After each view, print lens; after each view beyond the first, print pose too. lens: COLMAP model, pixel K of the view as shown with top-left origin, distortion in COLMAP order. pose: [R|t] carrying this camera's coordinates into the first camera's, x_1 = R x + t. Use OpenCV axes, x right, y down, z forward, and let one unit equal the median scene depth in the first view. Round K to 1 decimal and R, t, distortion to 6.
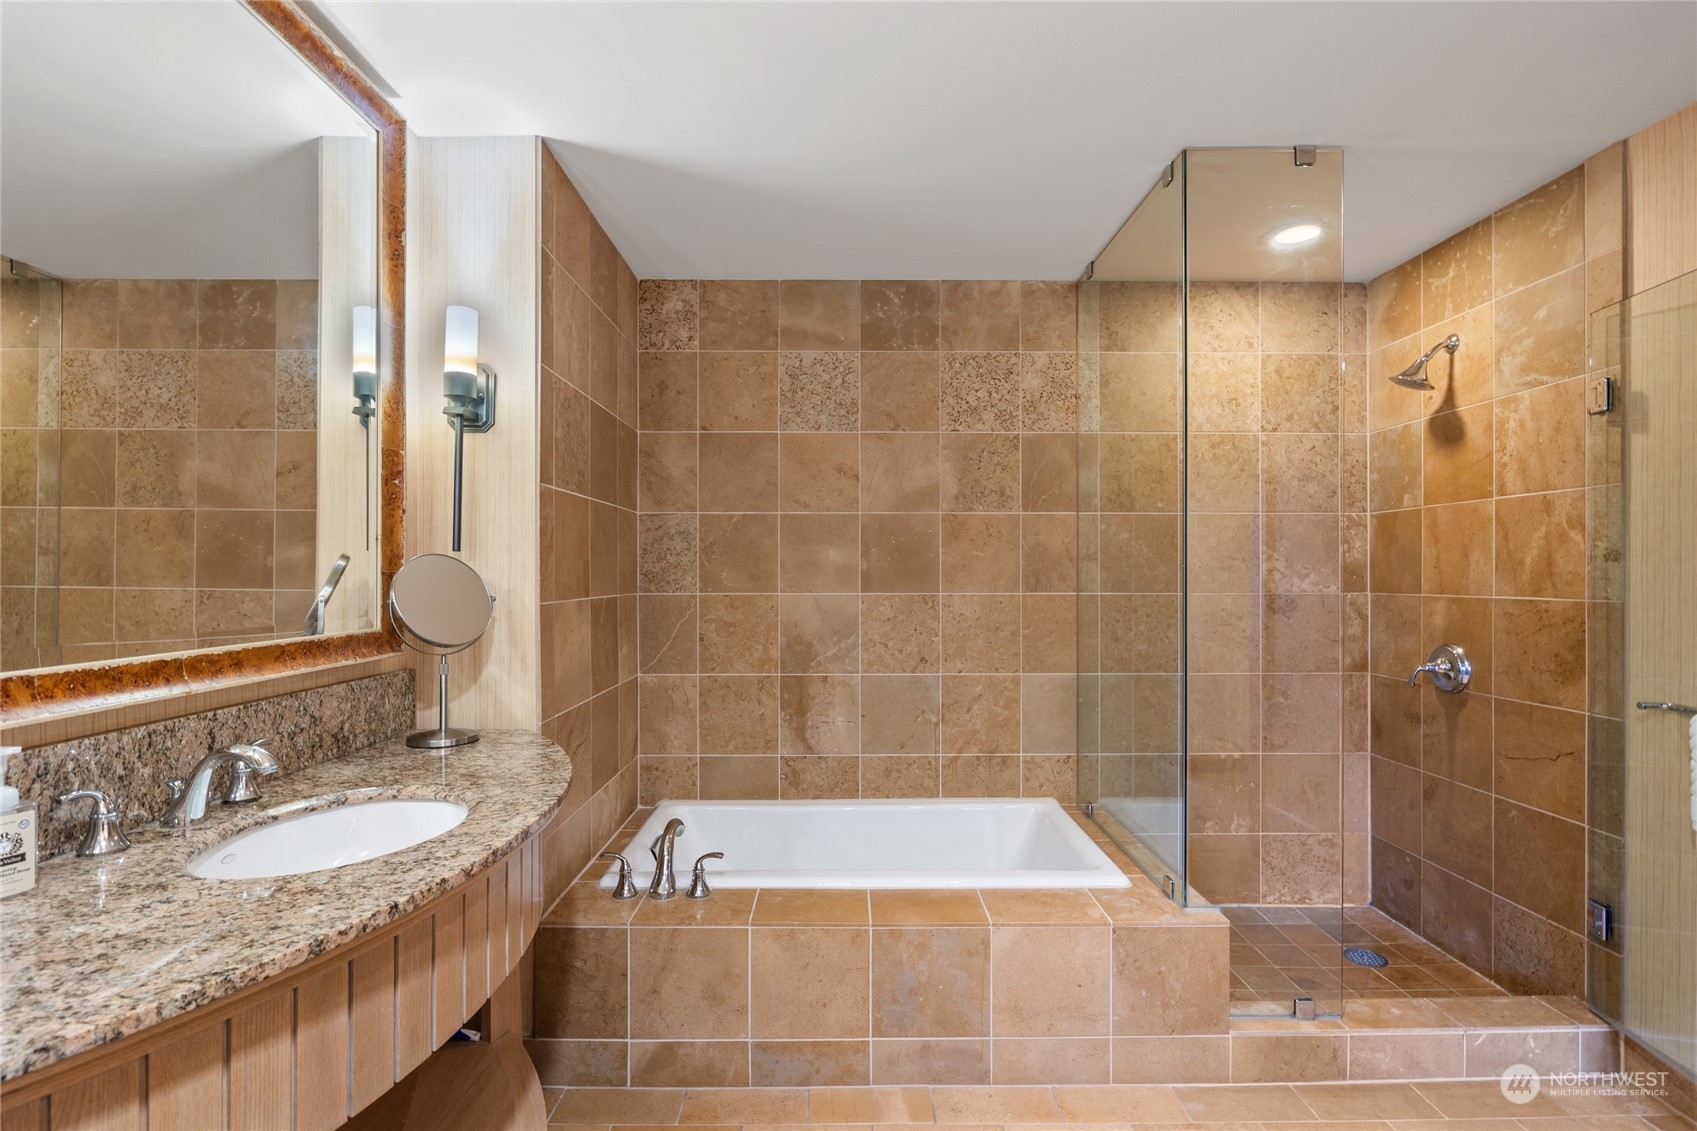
lens RADIAL K [[797.3, 0, 845.8], [0, 797.3, 577.0], [0, 0, 1]] dist [-0.008246, 0.001098]
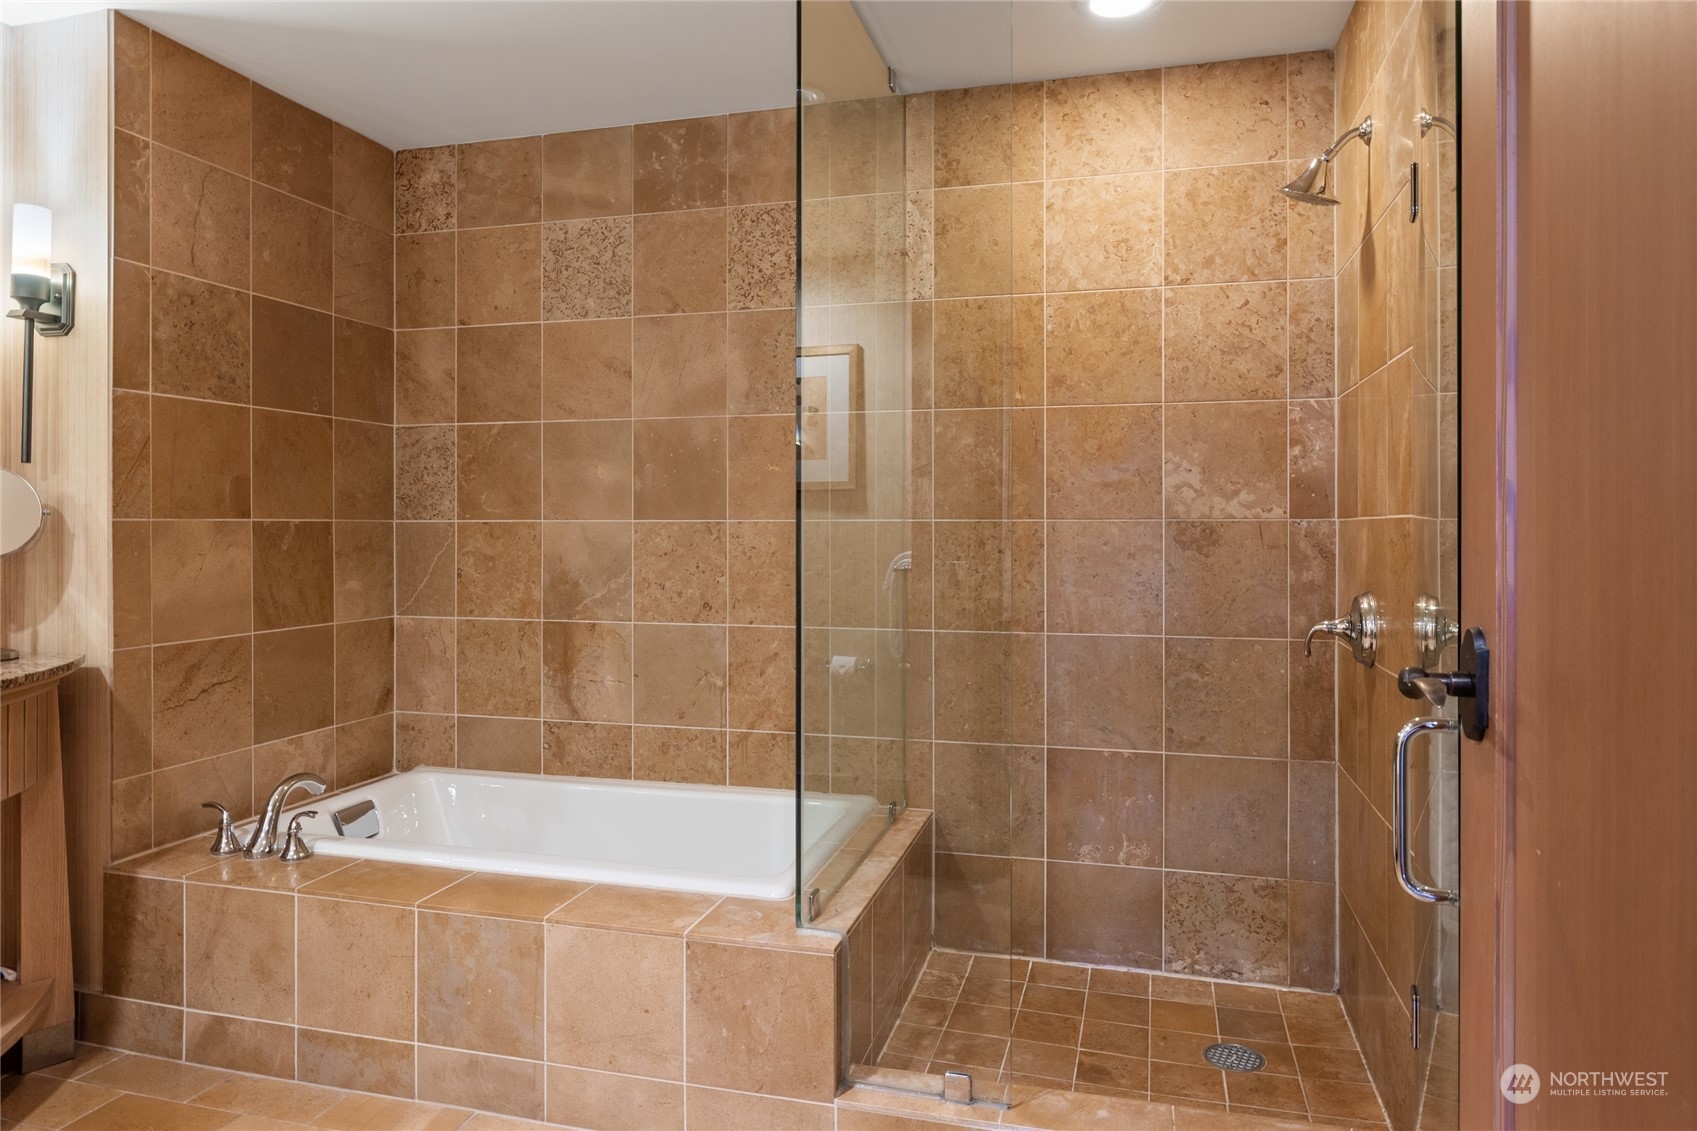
lens RADIAL K [[1077.3, 0, 847.4], [0, 1077.3, 528.5], [0, 0, 1]] dist [-0.005640, 0.002297]
pose [[0.961420, 0.000912, -0.275084, 0.517855], [-0.001363, 0.999998, -0.001447, 0.029997], [0.275083, 0.001766, 0.961419, 0.029550]]
